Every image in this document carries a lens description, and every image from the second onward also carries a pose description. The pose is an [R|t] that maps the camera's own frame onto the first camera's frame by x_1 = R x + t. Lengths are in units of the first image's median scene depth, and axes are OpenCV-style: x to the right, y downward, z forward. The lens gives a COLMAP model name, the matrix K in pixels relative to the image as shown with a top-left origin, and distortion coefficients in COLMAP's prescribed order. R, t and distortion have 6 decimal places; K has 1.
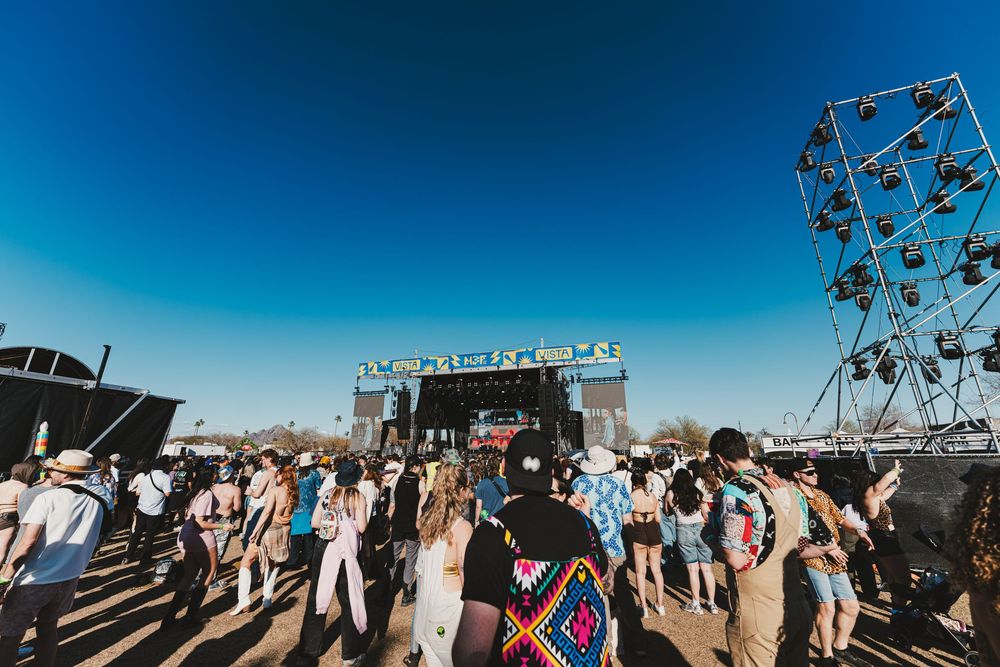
lens RADIAL K [[407.1, 0, 498.0], [0, 407.1, 346.9], [0, 0, 1]] dist [0.001004, 0.000083]
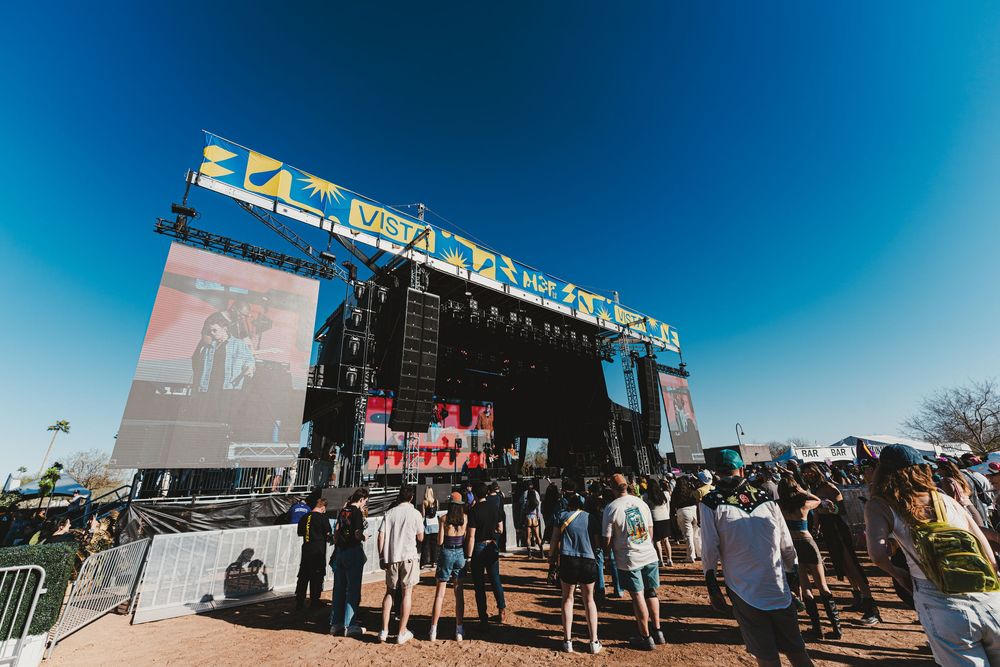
lens RADIAL K [[407.1, 0, 498.0], [0, 407.1, 346.9], [0, 0, 1]] dist [0.001004, 0.000083]
pose [[0.486728, 0.253681, 0.835908, -0.495581], [-0.180975, 0.965428, -0.187610, 0.216507], [-0.854602, -0.059963, 0.515811, 0.800714]]
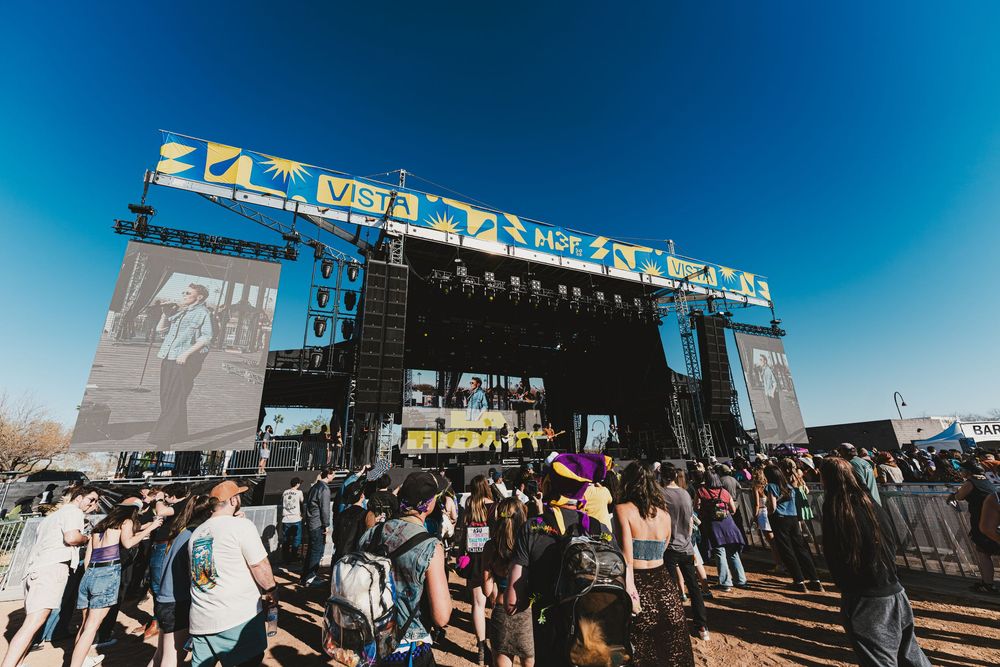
lens RADIAL K [[407.1, 0, 498.0], [0, 407.1, 346.9], [0, 0, 1]] dist [0.001004, 0.000083]
pose [[0.711800, 0.170240, 0.681439, -0.392162], [-0.150695, 0.984605, -0.088569, 0.197904], [-0.686026, -0.039646, 0.726496, 0.740524]]
